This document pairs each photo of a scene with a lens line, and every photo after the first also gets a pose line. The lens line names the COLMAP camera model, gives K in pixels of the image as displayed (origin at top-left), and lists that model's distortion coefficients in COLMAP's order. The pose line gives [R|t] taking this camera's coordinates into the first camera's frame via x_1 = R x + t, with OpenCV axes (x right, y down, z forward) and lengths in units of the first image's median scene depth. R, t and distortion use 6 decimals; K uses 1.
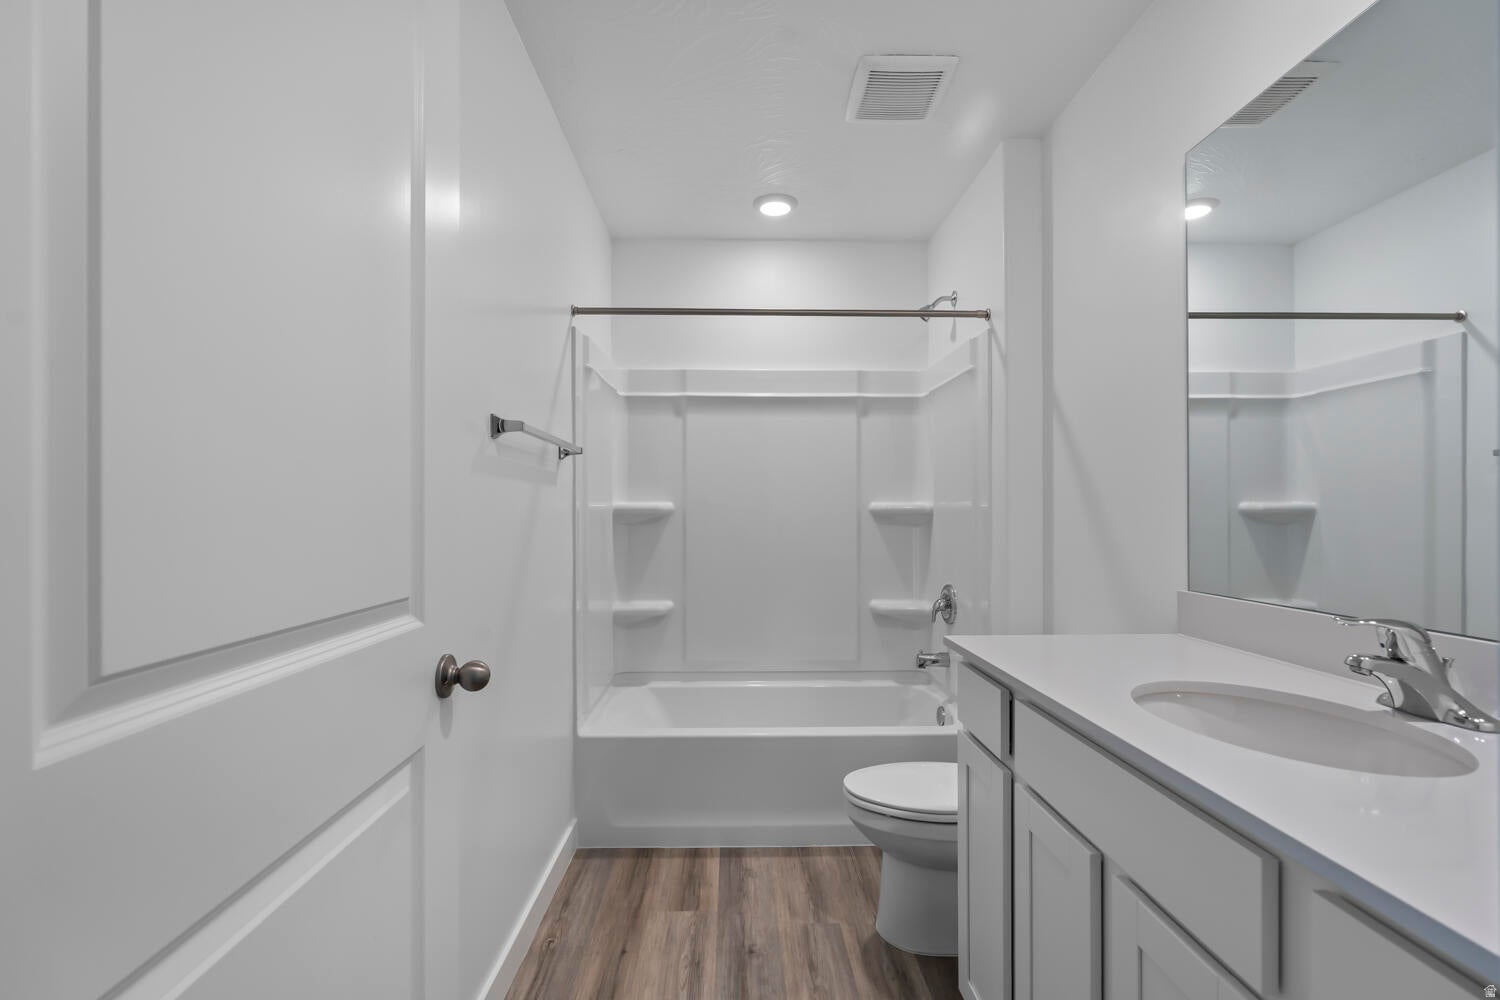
lens RADIAL K [[668.5, 0, 752.4], [0, 668.5, 504.5], [0, 0, 1]] dist [-0.001493, -0.000298]
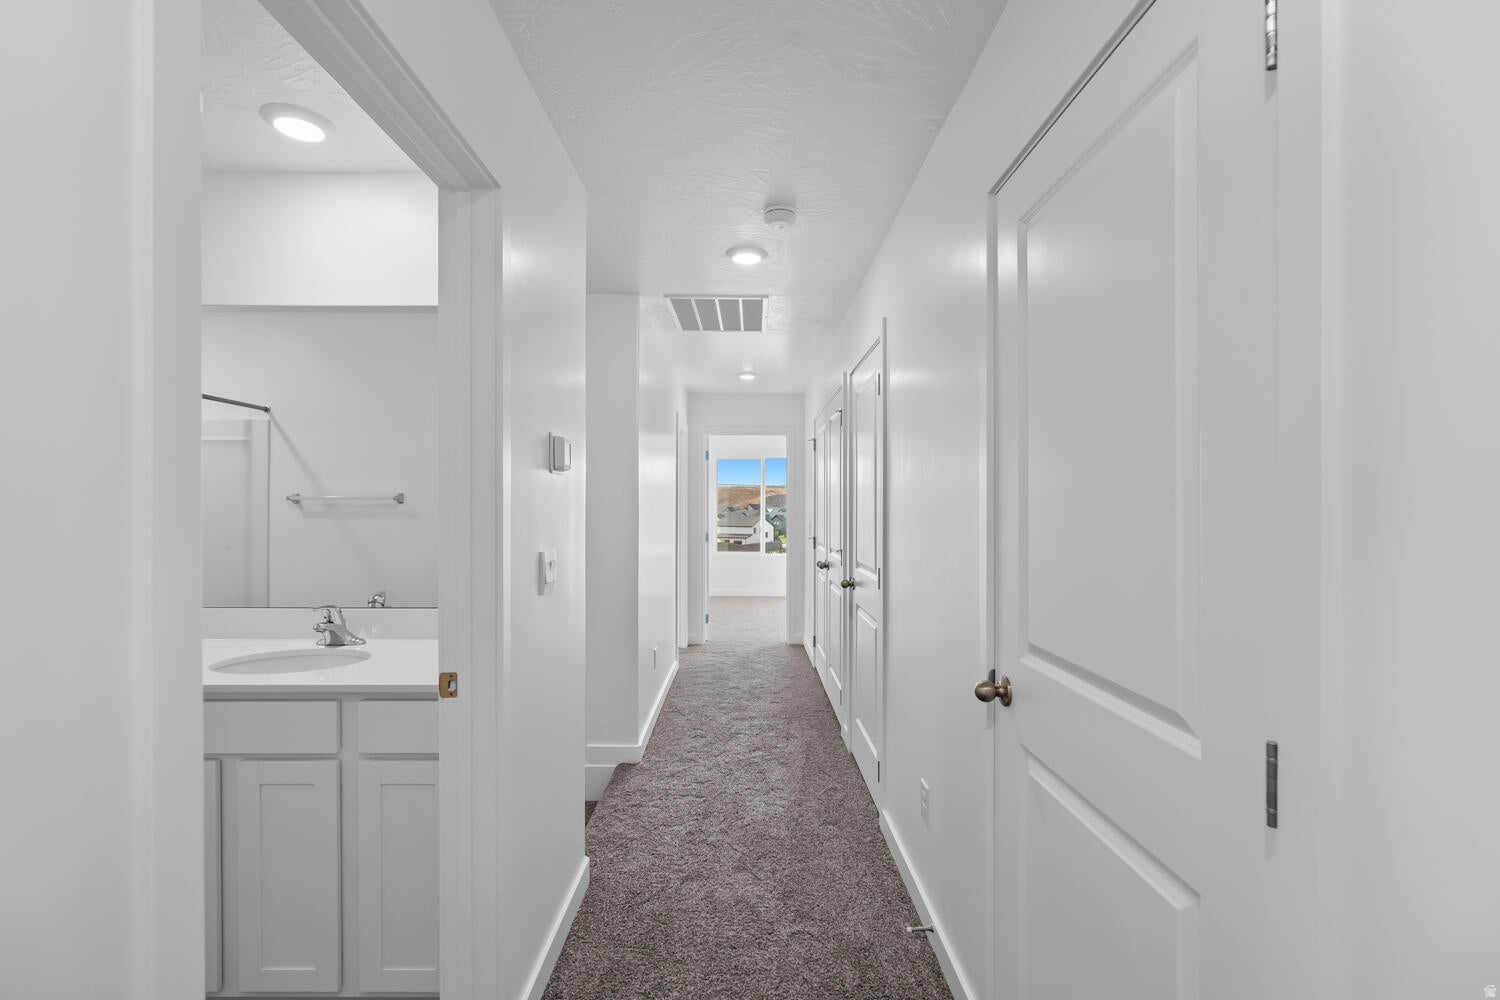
lens RADIAL K [[668.5, 0, 748.7], [0, 668.5, 502.2], [0, 0, 1]] dist [-0.001493, -0.000298]
pose [[0.033174, -0.001096, 0.999449, -1.227335], [-0.004851, 0.999987, 0.001257, -0.183293], [-0.999438, -0.004890, 0.033168, -0.483682]]
